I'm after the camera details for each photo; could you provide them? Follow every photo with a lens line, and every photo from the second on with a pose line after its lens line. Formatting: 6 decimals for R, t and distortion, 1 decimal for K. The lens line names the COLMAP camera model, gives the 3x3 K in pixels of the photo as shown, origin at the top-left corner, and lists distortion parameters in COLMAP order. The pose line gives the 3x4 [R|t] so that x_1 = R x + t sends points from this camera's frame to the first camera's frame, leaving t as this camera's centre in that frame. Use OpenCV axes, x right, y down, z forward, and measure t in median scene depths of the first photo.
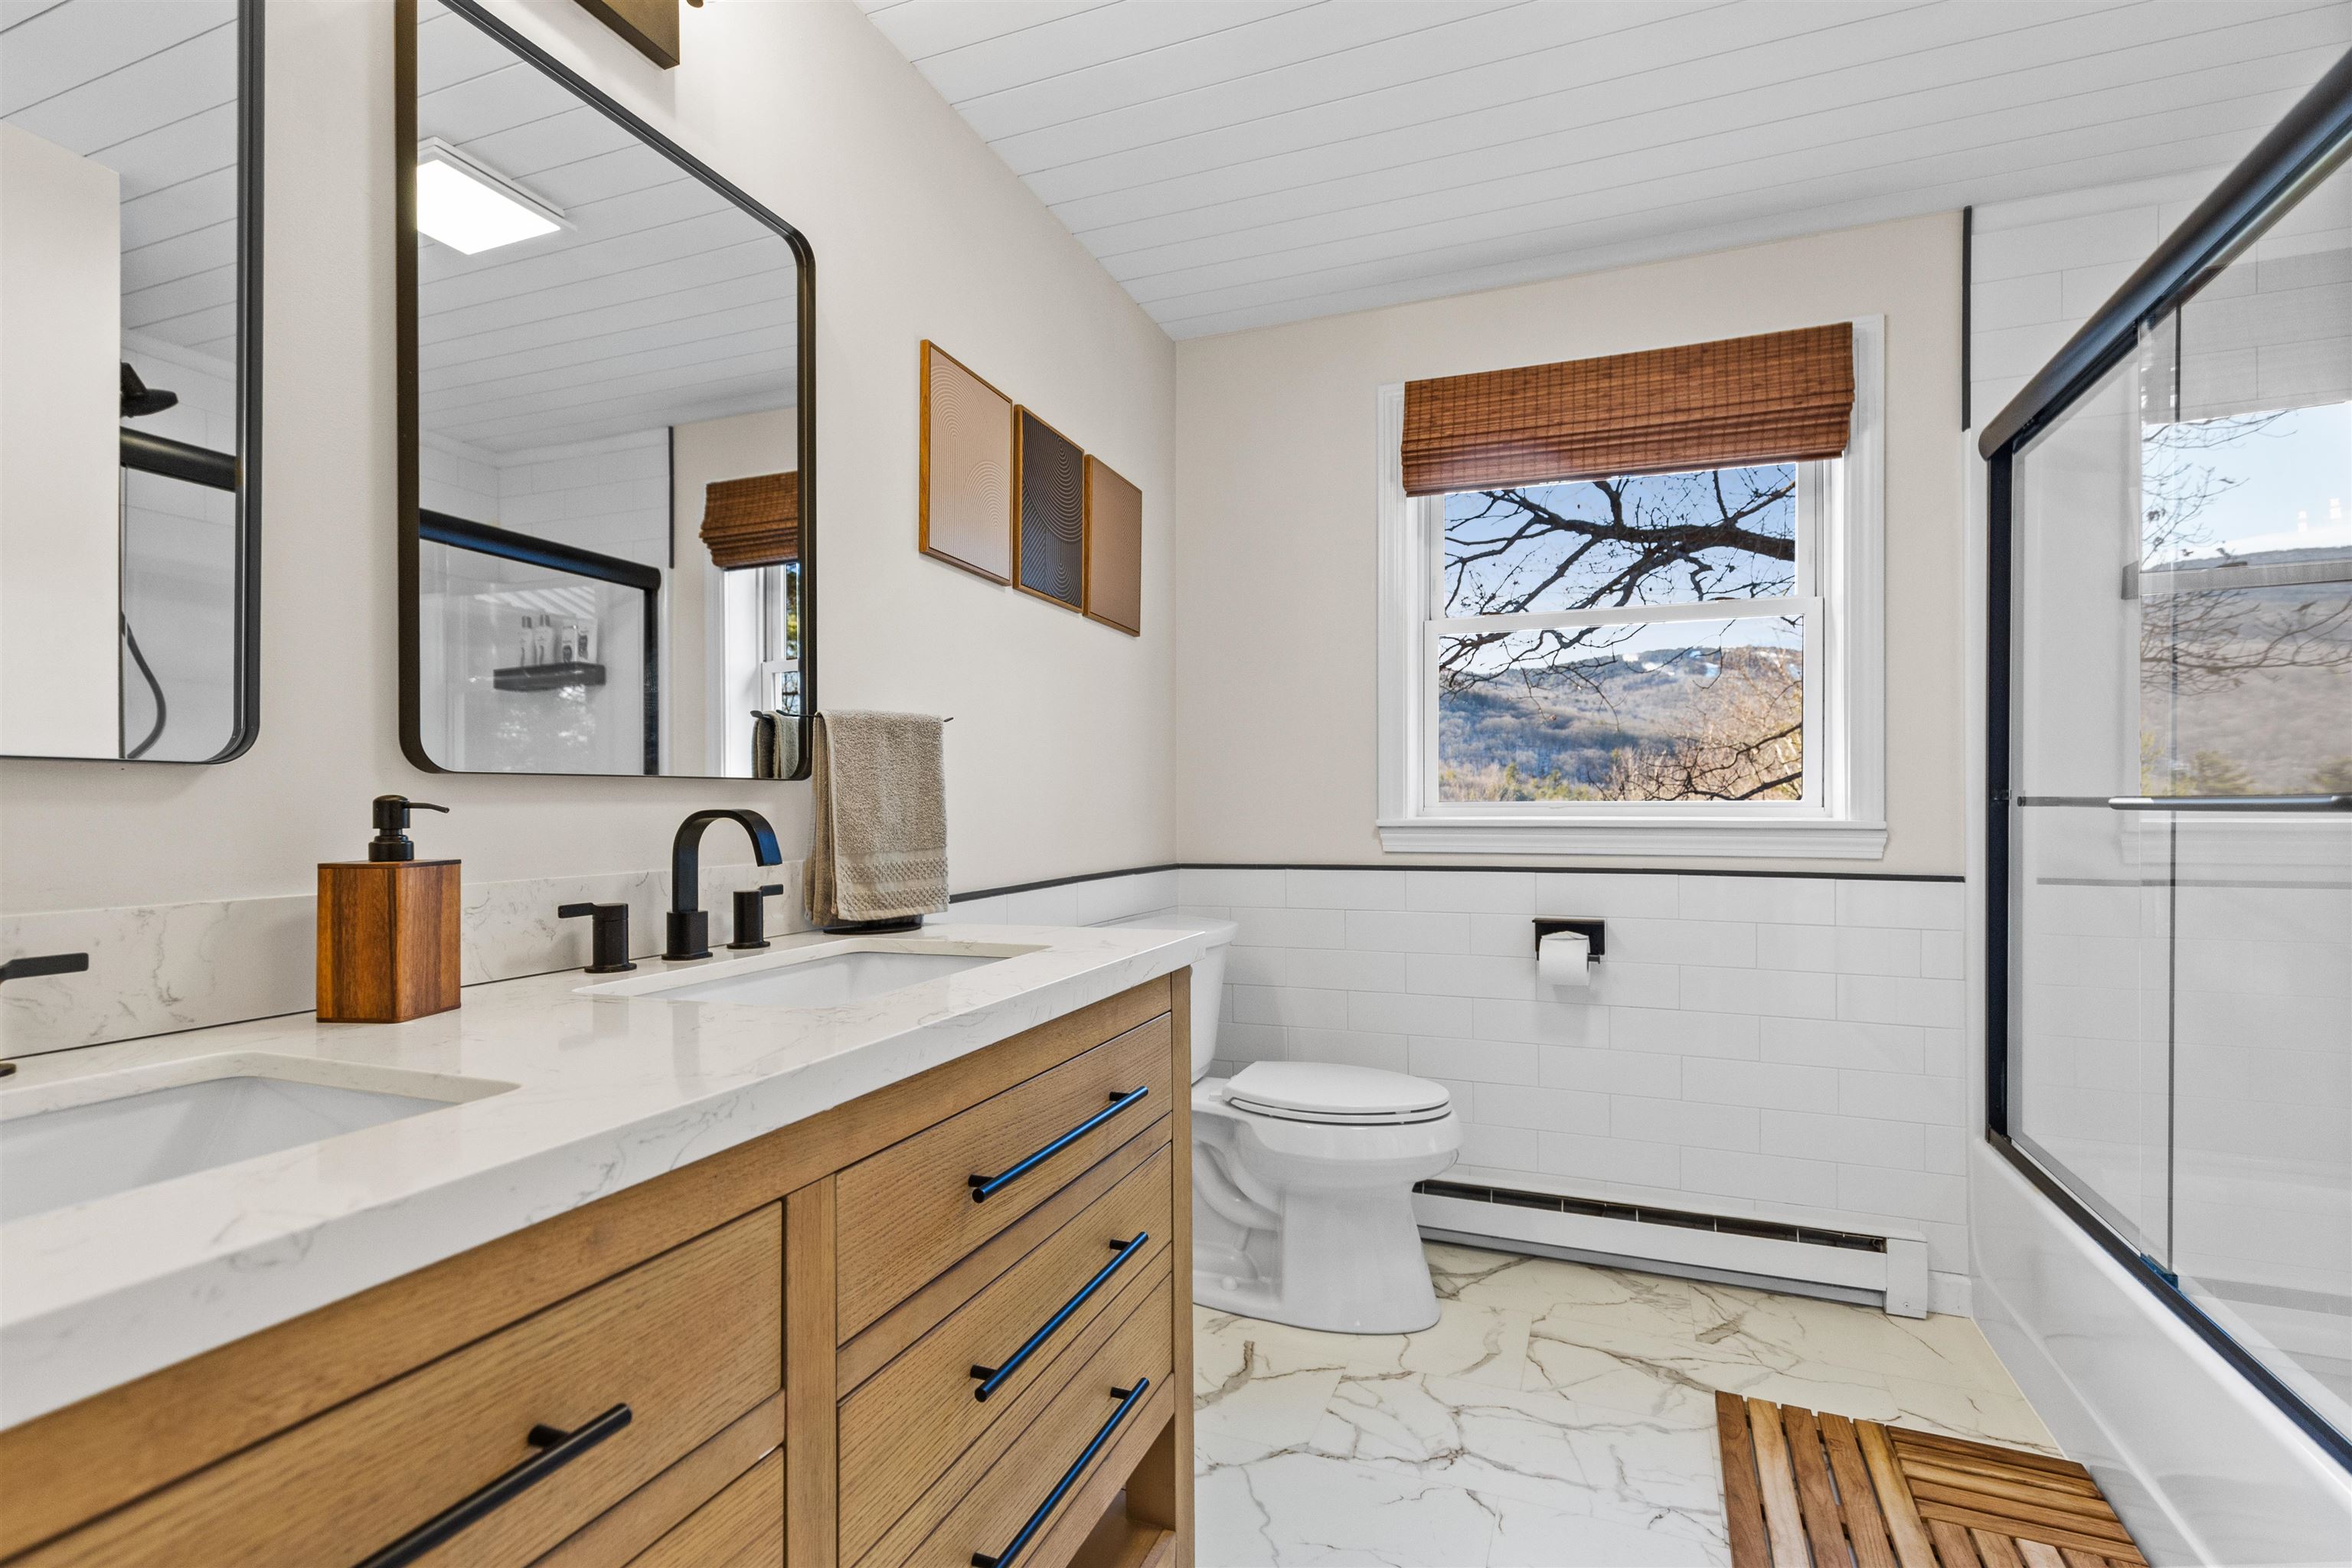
lens RADIAL K [[1115.0, 0, 1124.6], [0, 1115.0, 736.9], [0, 0, 1]] dist [0.025554, -0.014351]
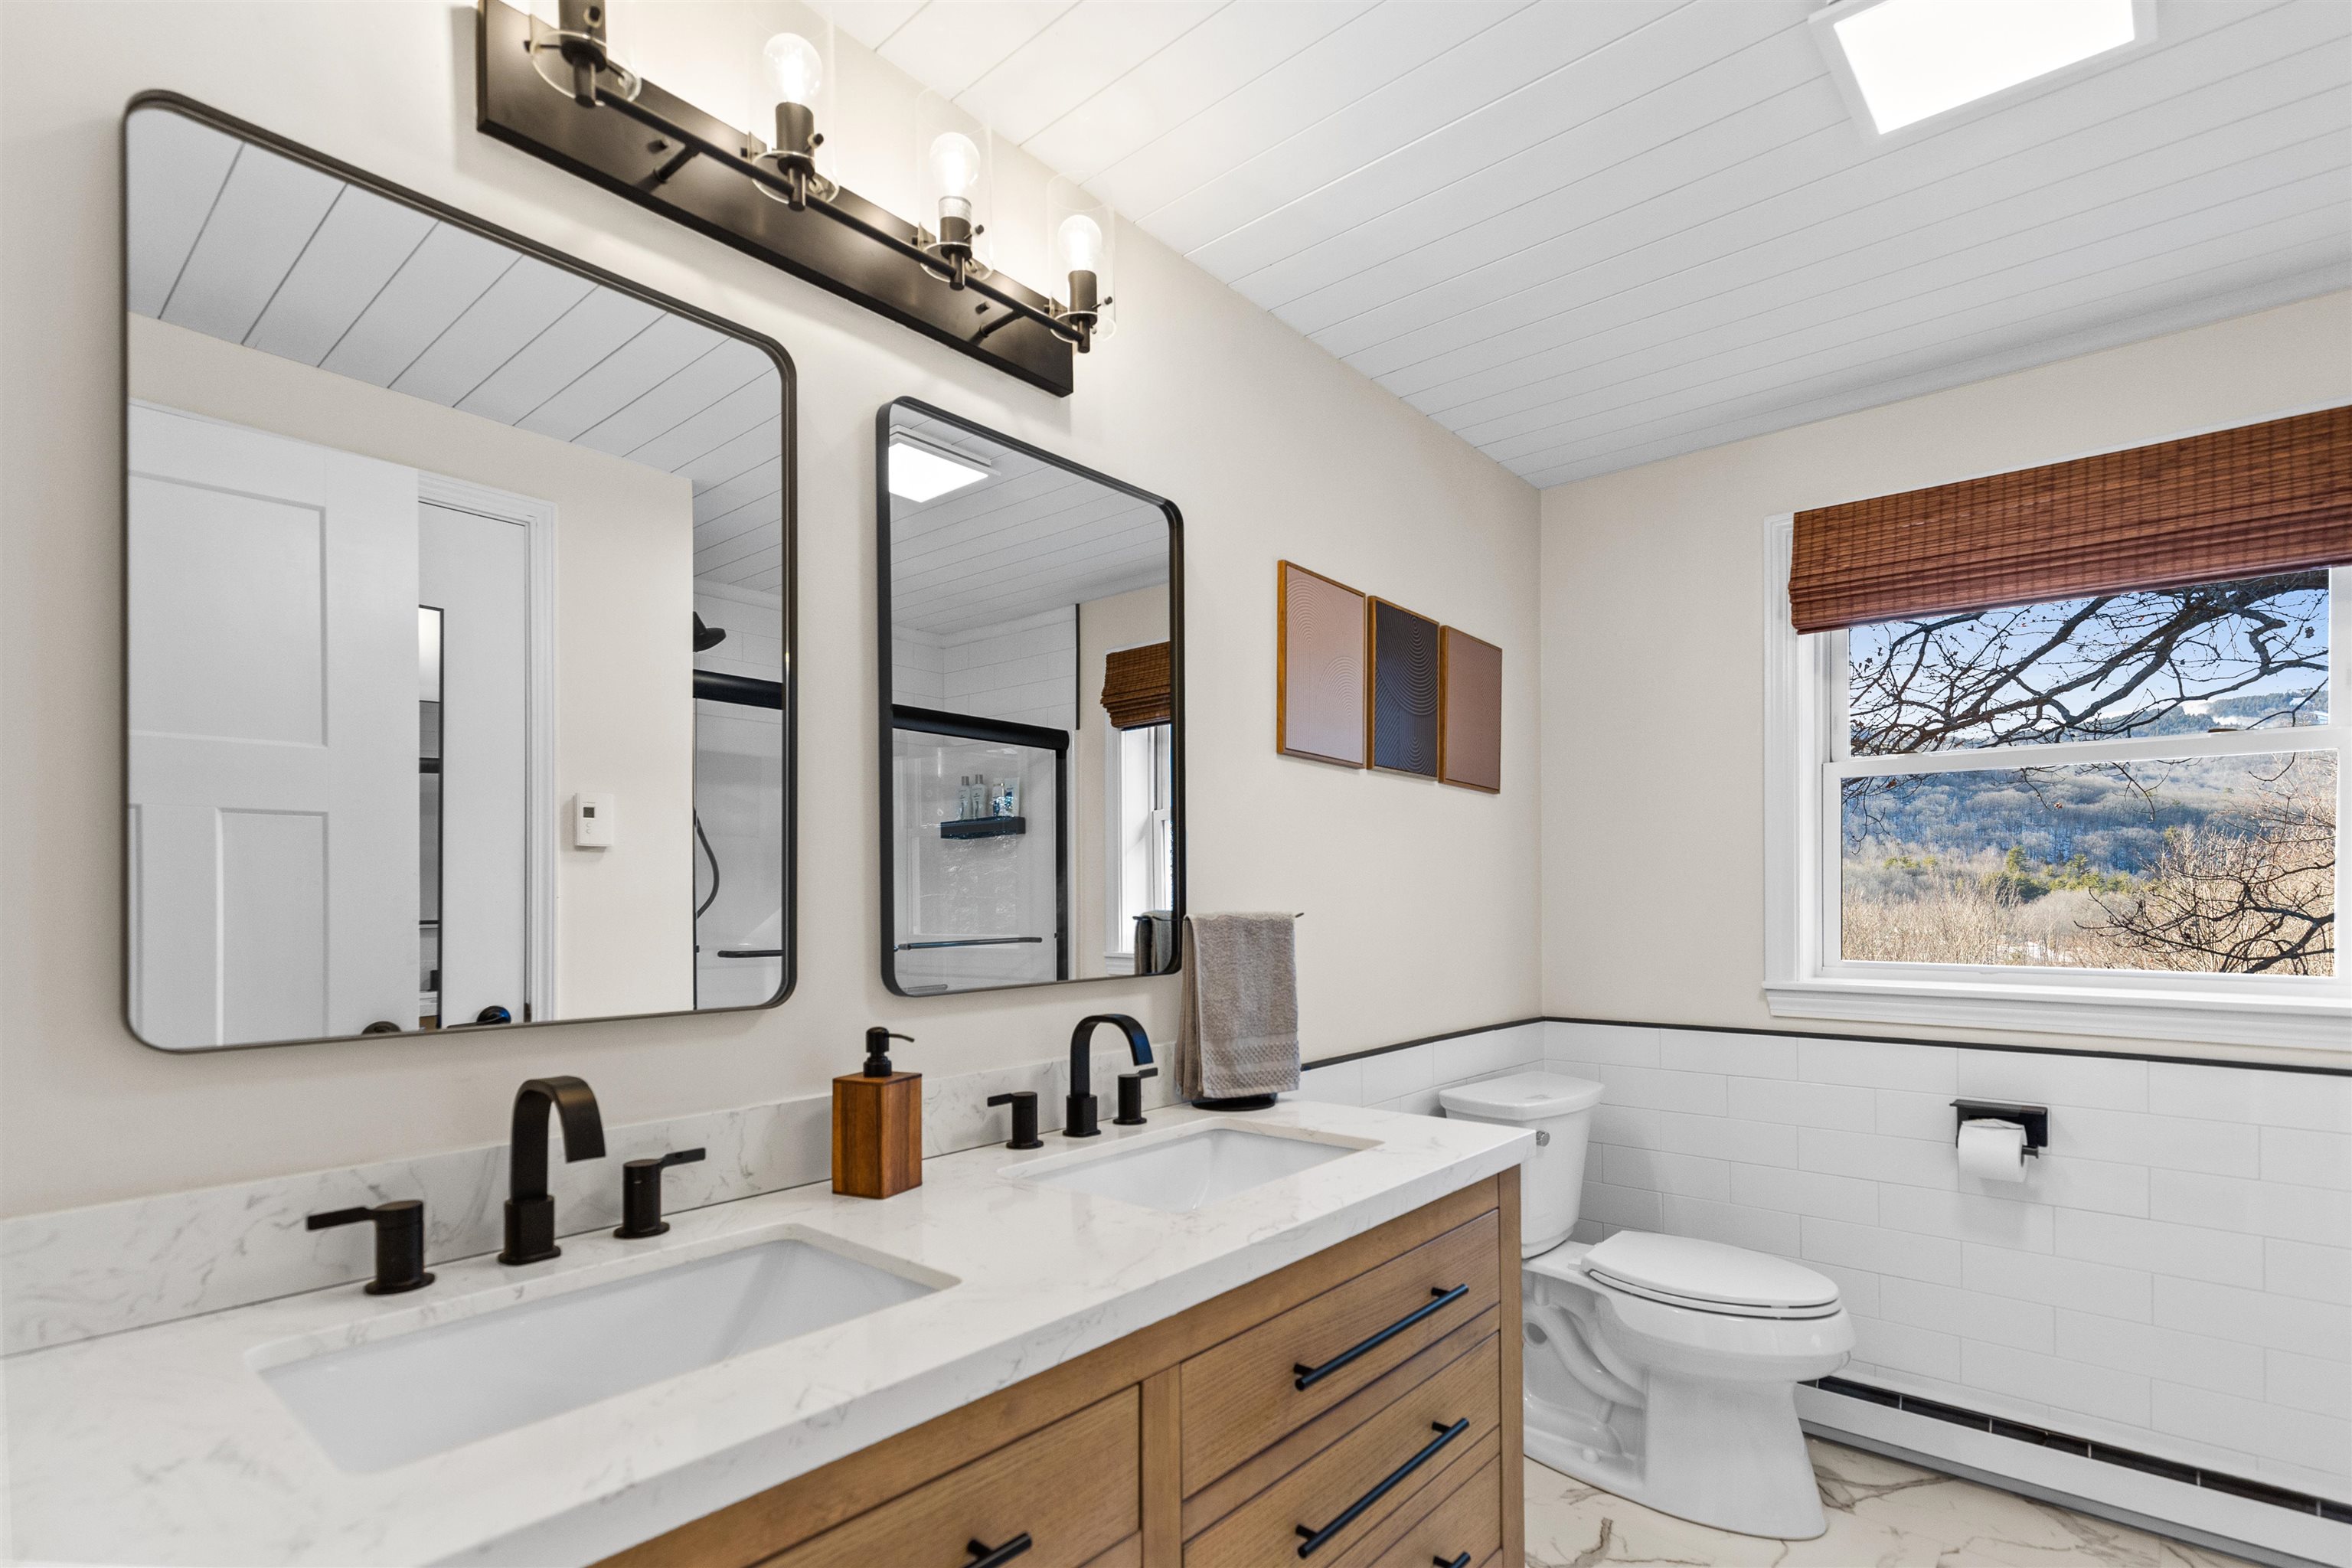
lens RADIAL K [[1121.9, 0, 1170.3], [0, 1121.9, 802.9], [0, 0, 1]] dist [0.012852, -0.000158]
pose [[0.952219, -0.013341, -0.305124, 0.054912], [0.009092, 0.999841, -0.015343, -0.095408], [0.305280, 0.011835, 0.952189, -0.098951]]
